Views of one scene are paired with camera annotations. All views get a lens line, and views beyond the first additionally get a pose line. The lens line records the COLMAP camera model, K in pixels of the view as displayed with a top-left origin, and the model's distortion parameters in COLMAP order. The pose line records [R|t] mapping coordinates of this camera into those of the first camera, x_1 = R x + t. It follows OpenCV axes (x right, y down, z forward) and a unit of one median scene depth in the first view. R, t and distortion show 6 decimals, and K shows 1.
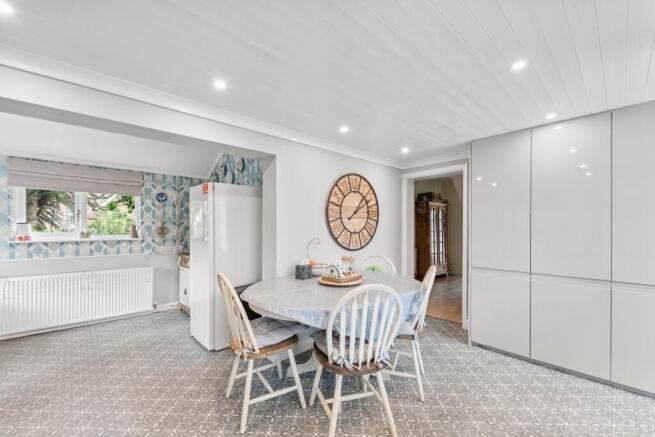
lens RADIAL K [[274.1, 0, 330.9], [0, 274.1, 230.0], [0, 0, 1]] dist [0.001873, -0.000113]
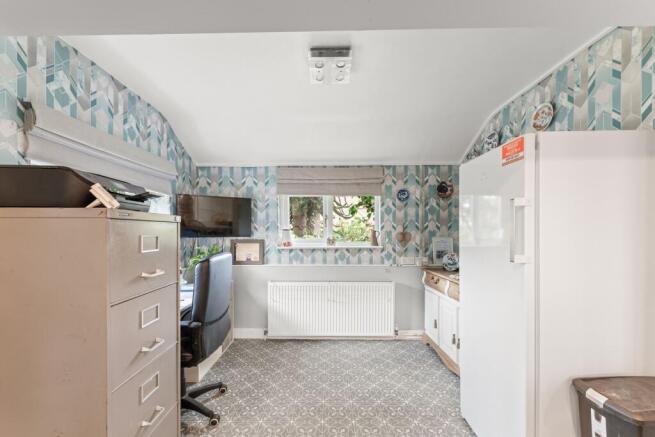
lens RADIAL K [[259.0, 0, 325.1], [0, 259.0, 232.8], [0, 0, 1]] dist [0.000475, -0.000192]
pose [[0.717022, -0.005484, -0.697029, -0.277337], [-0.000604, 0.999964, -0.008489, -0.004105], [0.697051, 0.006507, 0.716992, 0.331919]]
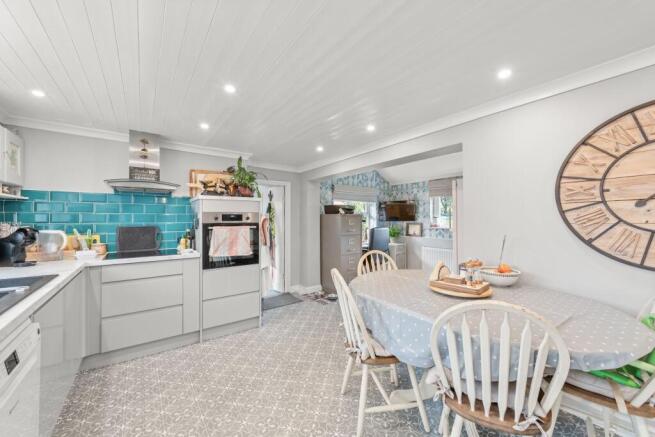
lens RADIAL K [[259.0, 0, 328.3], [0, 259.0, 213.0], [0, 0, 1]] dist [0.000475, -0.000192]
pose [[-0.143003, -0.024559, -0.989418, 0.512335], [-0.007339, 0.999691, -0.023753, -0.006289], [0.989695, 0.003864, -0.143139, 0.468948]]
